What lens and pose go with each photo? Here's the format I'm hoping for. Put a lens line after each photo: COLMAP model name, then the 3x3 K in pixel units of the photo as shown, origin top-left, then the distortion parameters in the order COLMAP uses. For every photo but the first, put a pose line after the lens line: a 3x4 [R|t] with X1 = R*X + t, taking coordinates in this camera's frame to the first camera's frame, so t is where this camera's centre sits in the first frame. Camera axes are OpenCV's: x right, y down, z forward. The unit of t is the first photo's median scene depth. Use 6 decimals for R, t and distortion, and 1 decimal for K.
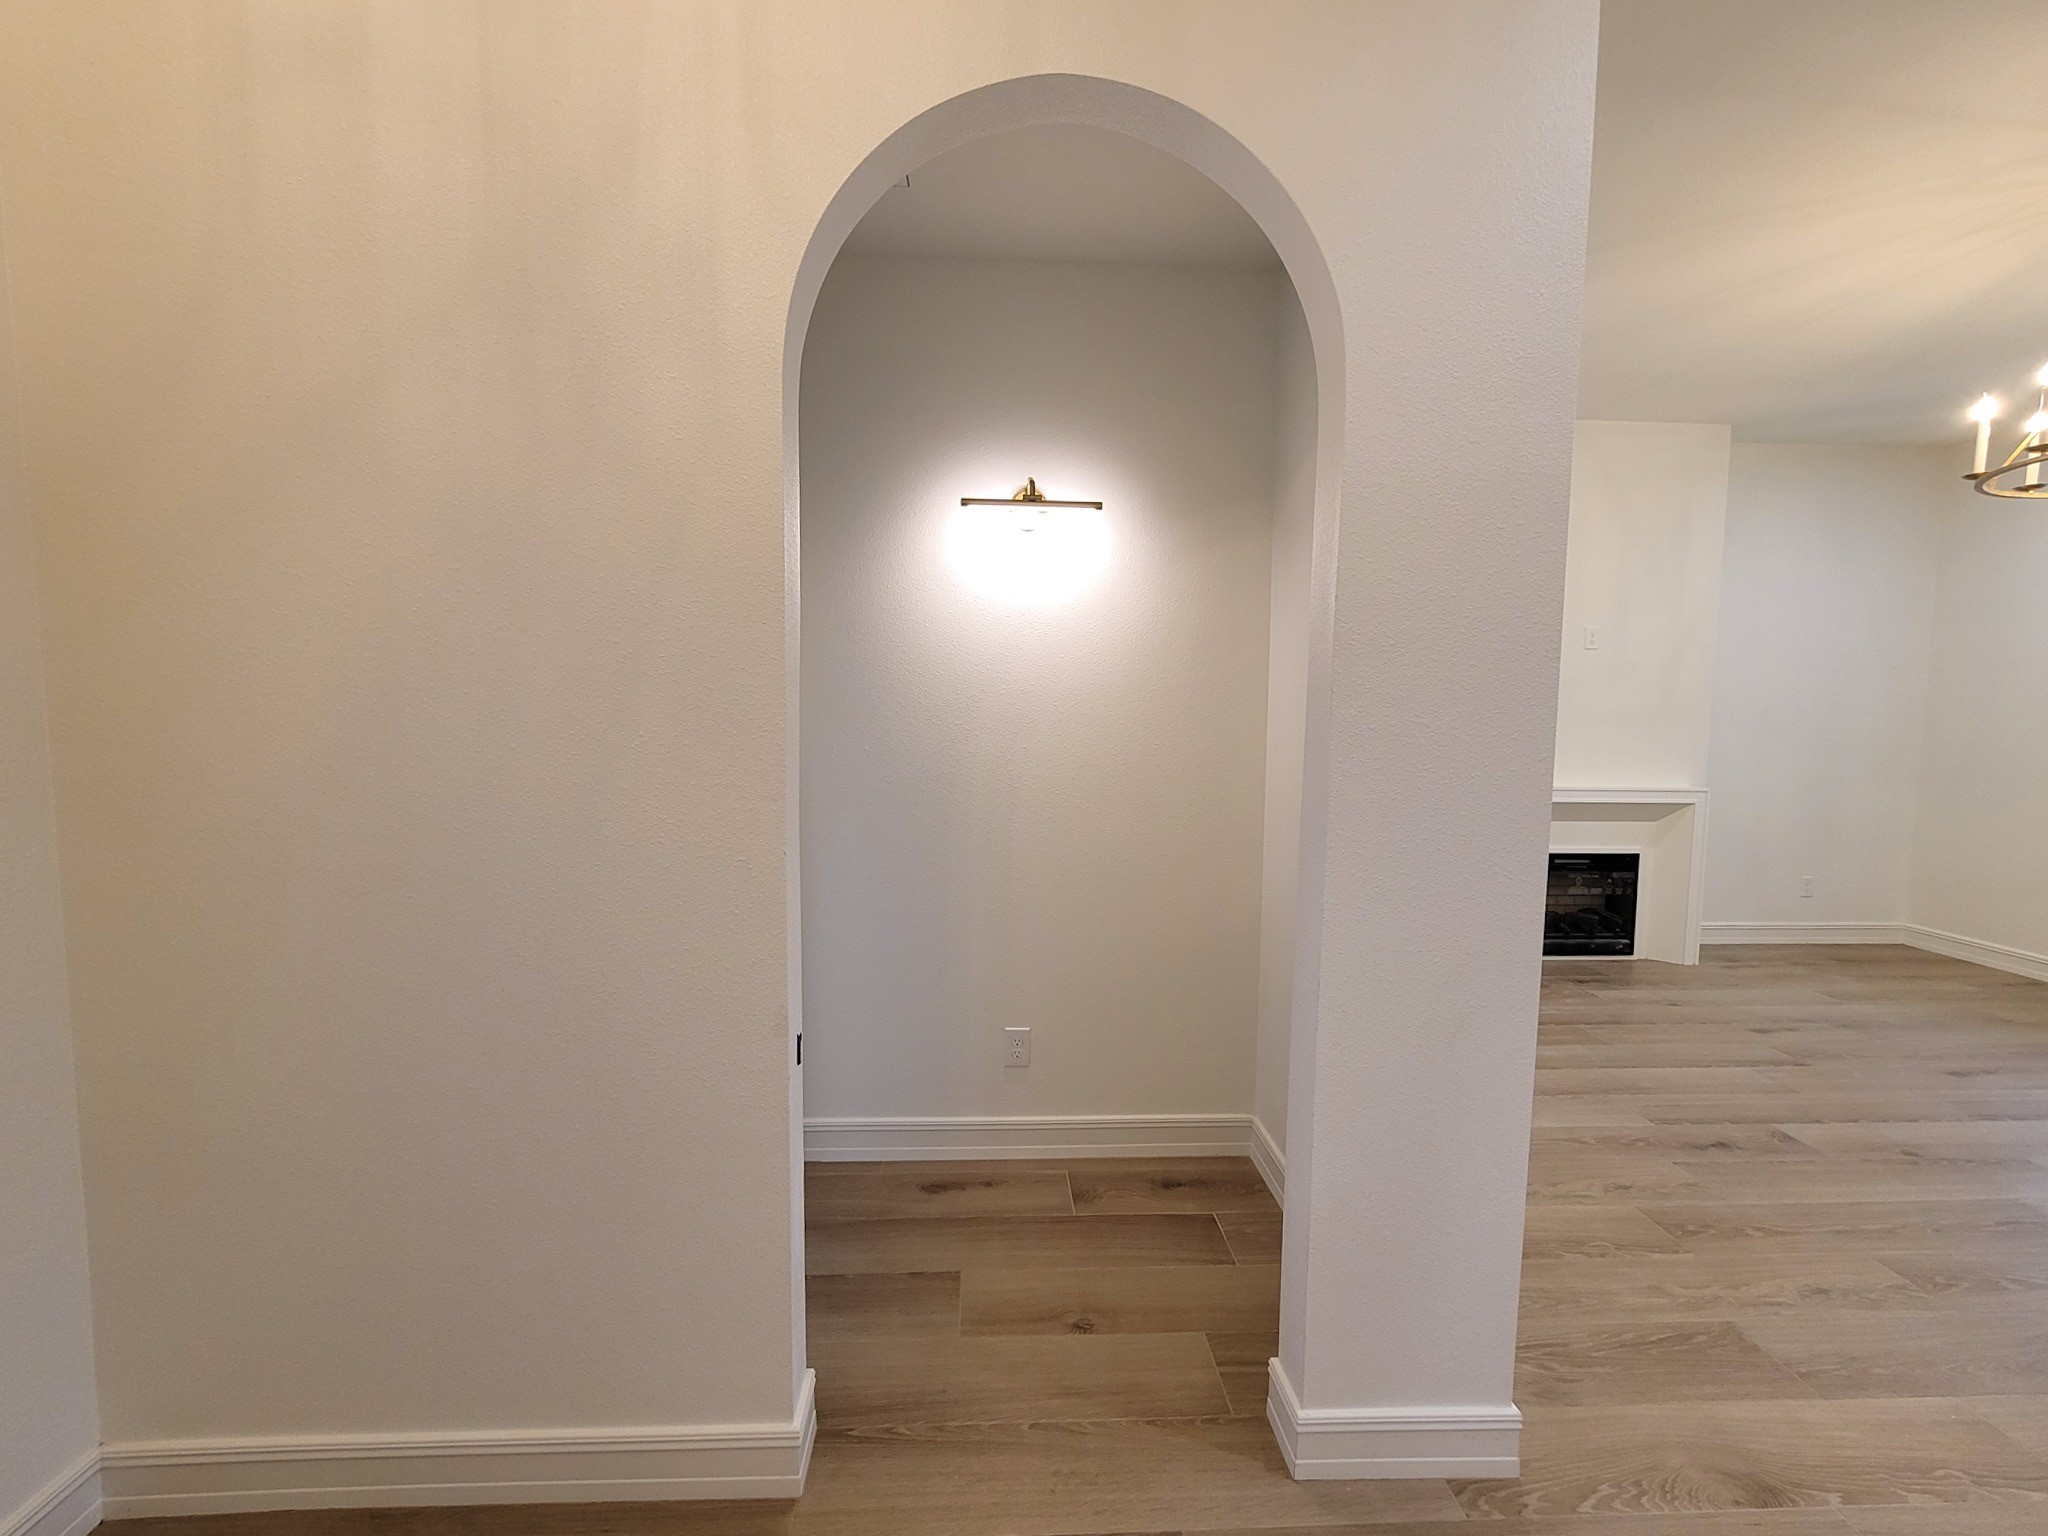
lens RADIAL K [[838.3, 0, 1021.7], [0, 838.3, 776.0], [0, 0, 1]] dist [-0.000578, -0.000578]
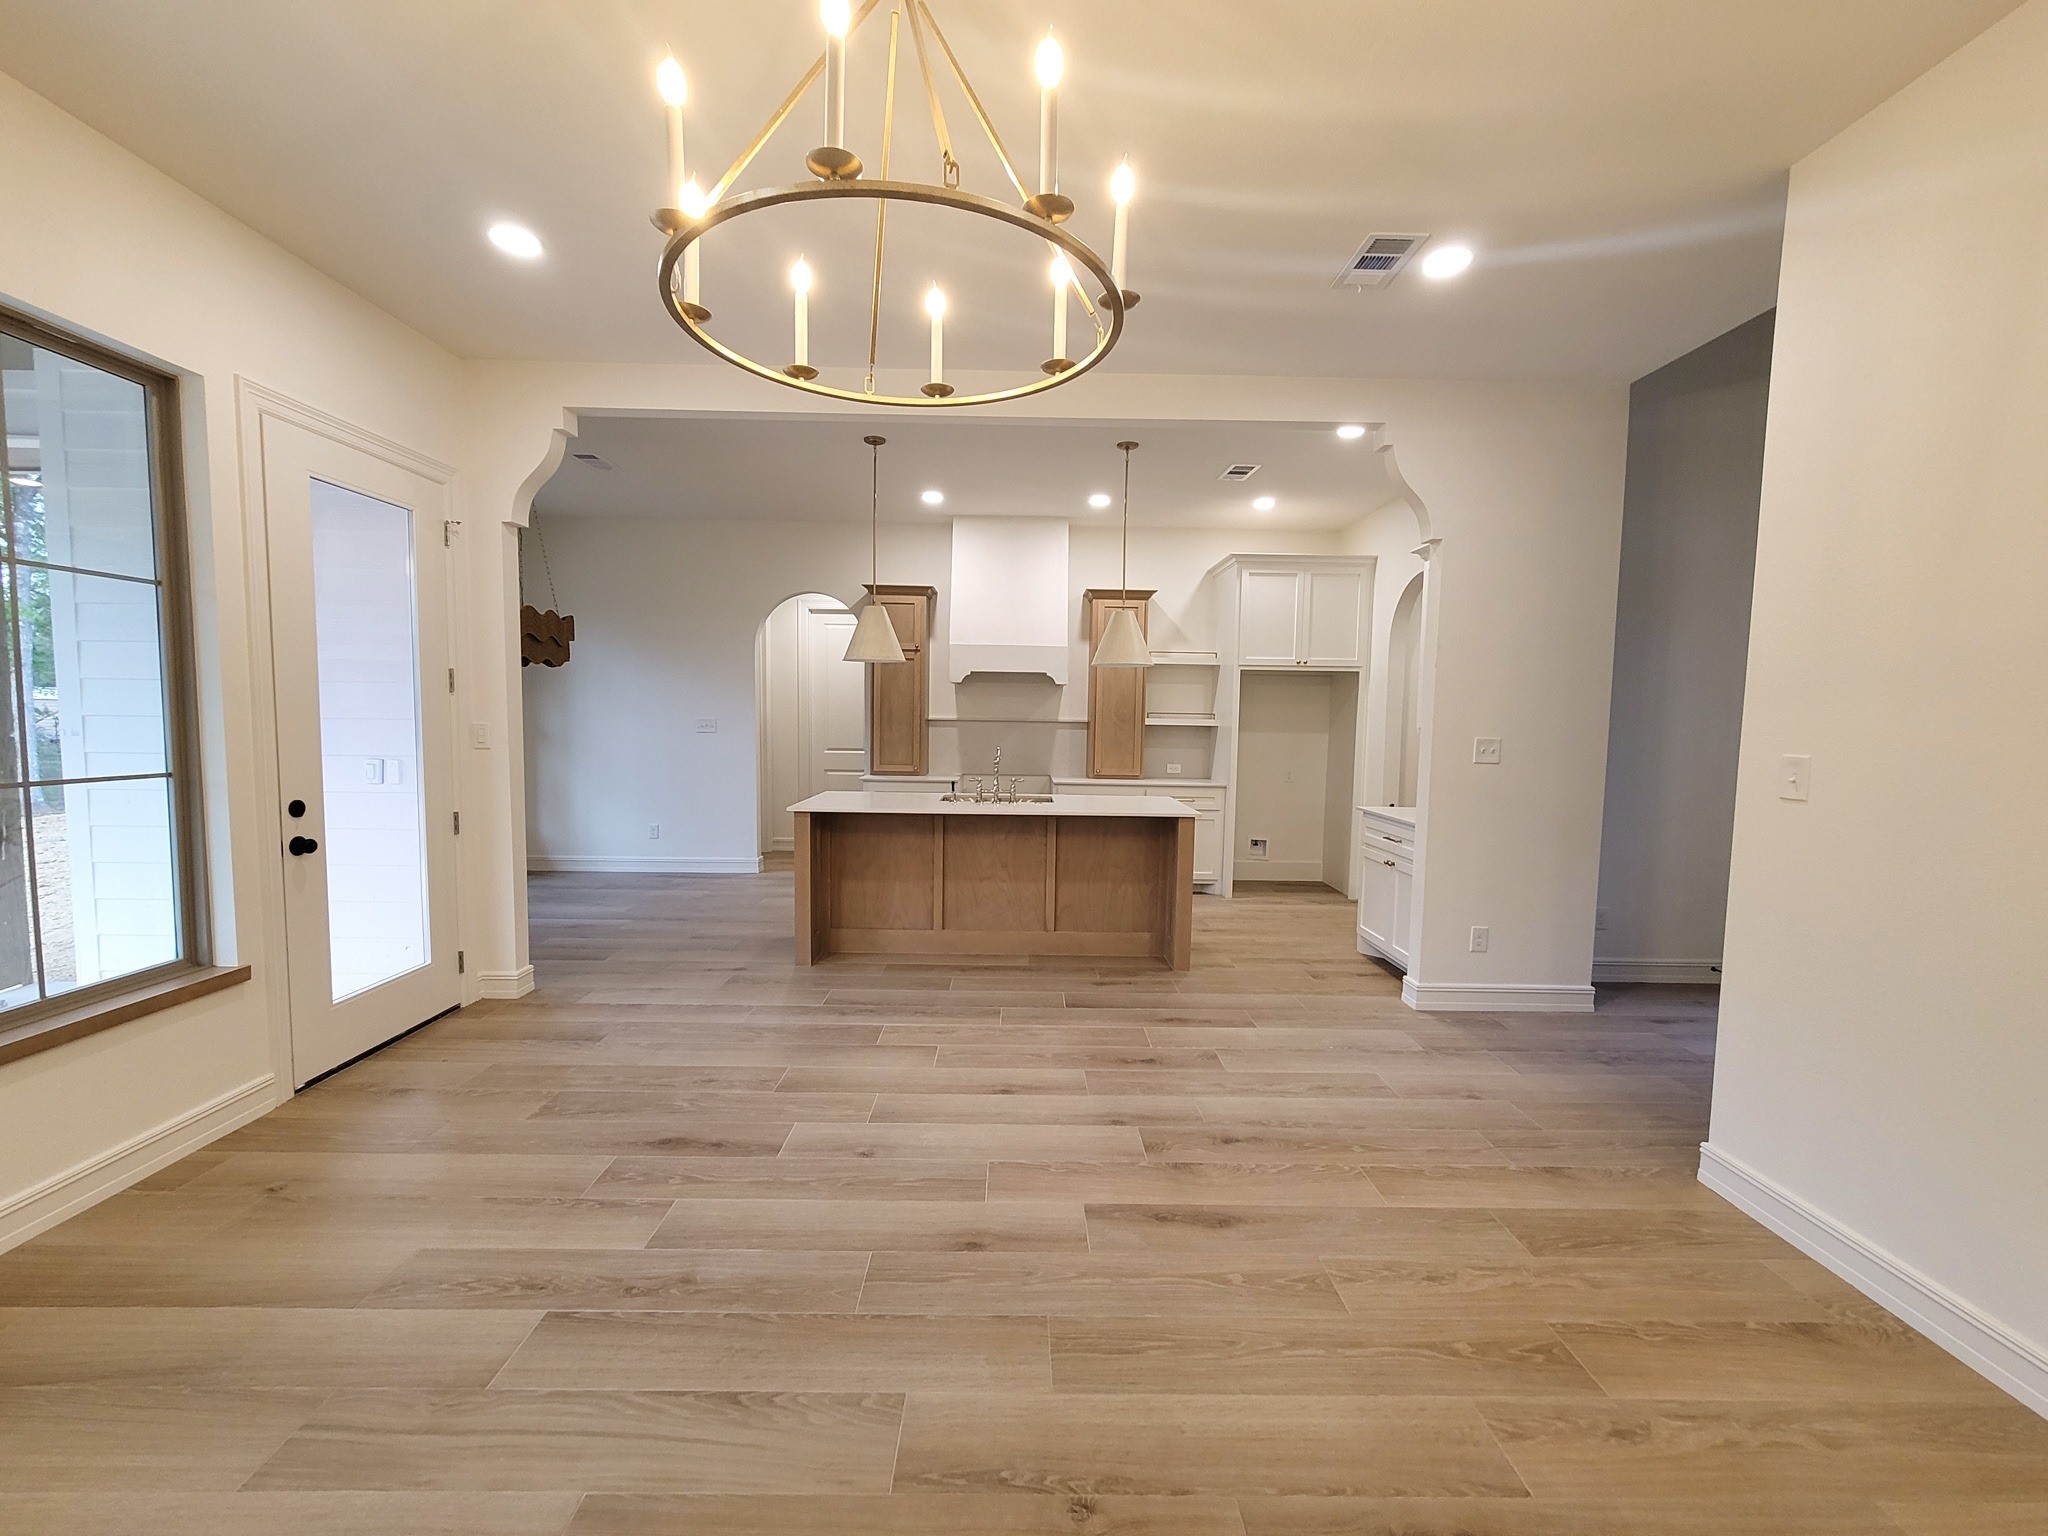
lens RADIAL K [[838.3, 0, 1021.5], [0, 838.3, 775.1], [0, 0, 1]] dist [-0.000578, -0.000578]
pose [[-0.999282, -0.028136, 0.025359, 1.410521], [-0.023939, 0.987961, 0.152843, -0.136183], [-0.029354, 0.152126, -0.987925, 1.883246]]
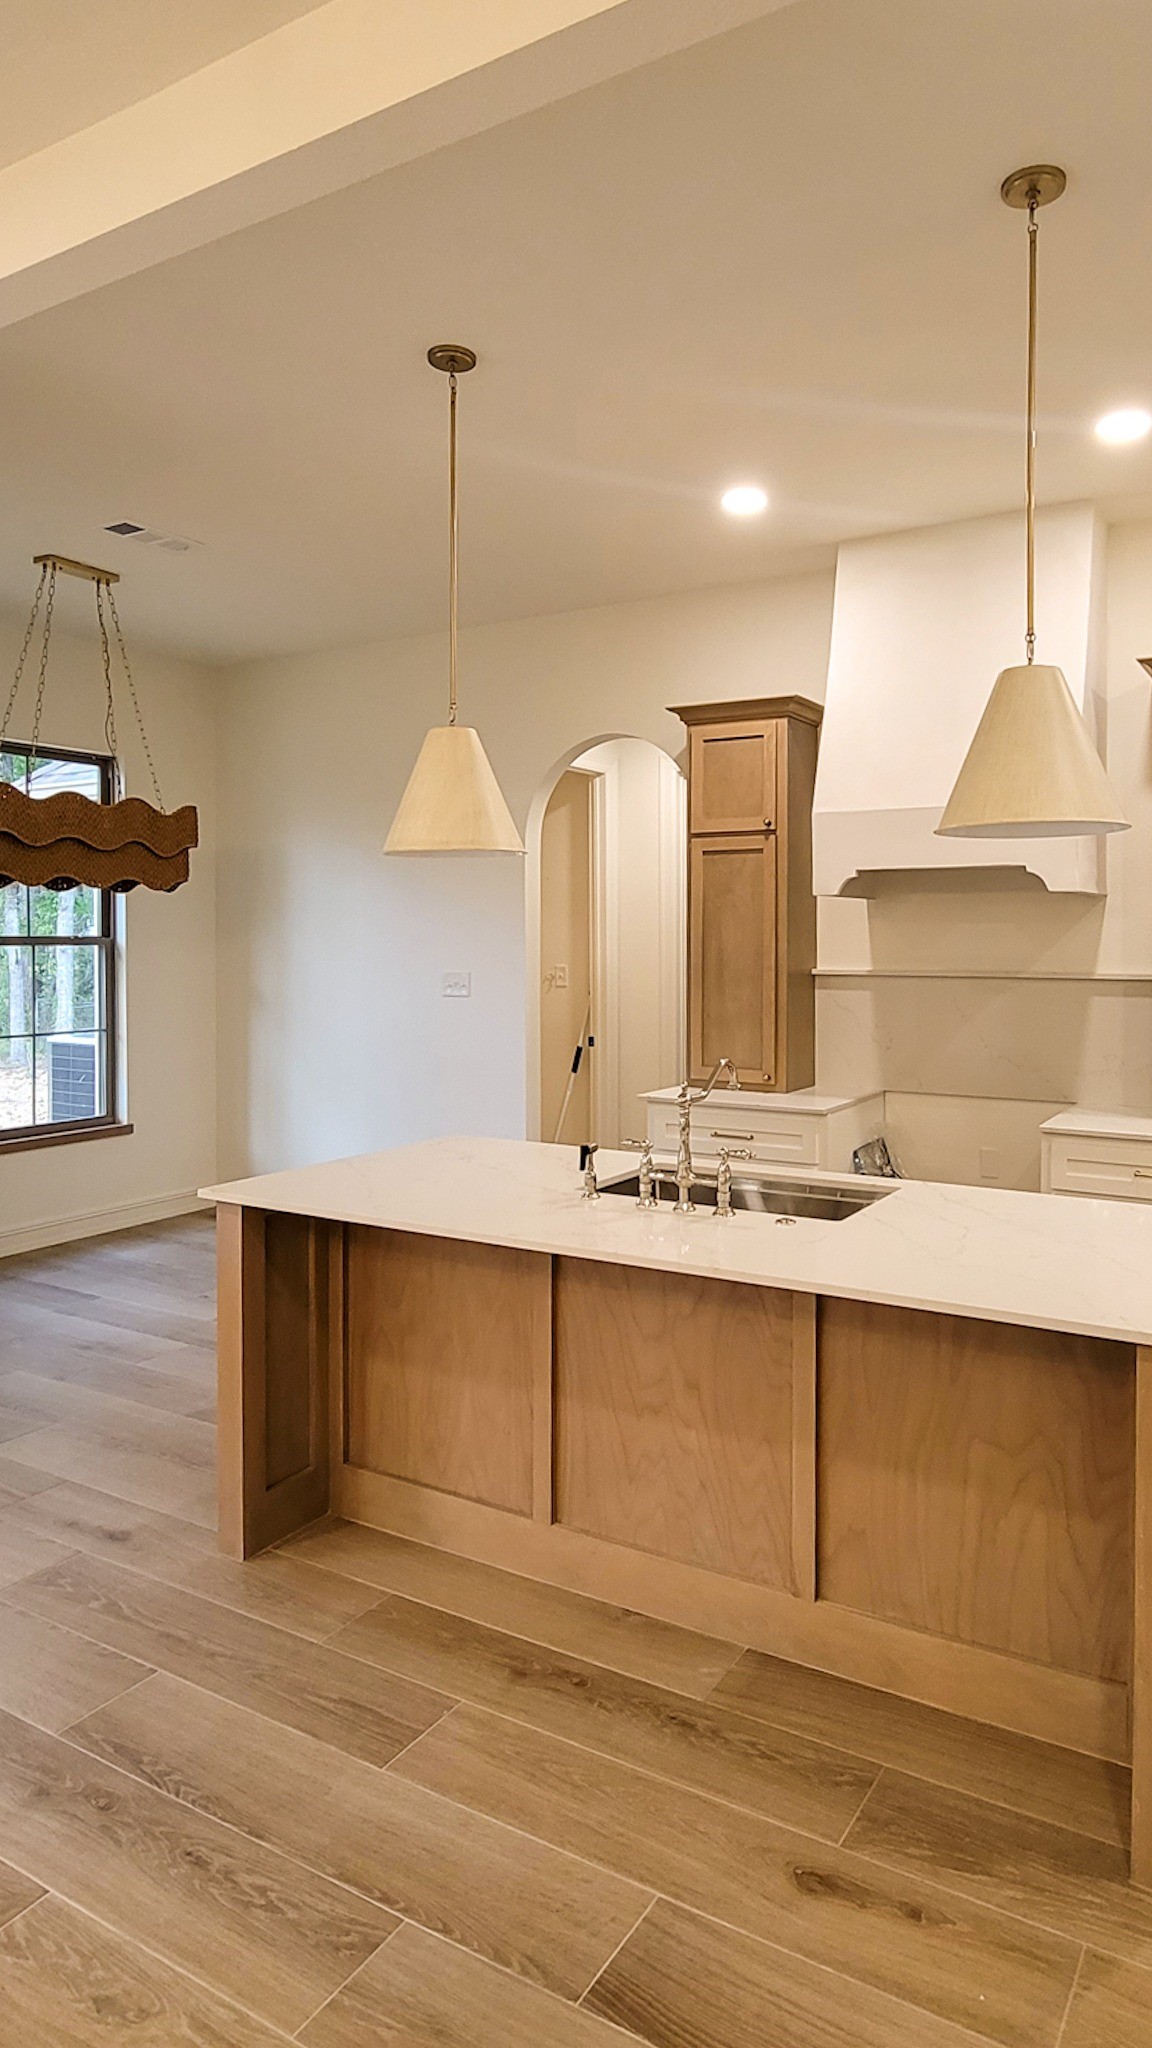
lens RADIAL K [[1212.1, 0, 675.9], [0, 1212.1, 953.4], [0, 0, 1]] dist [-0.002372, 0.001195]
pose [[-0.852933, -0.017466, 0.521728, 0.887261], [0.031493, 0.995898, 0.084825, -0.079101], [-0.521069, 0.088781, -0.848884, 0.664076]]
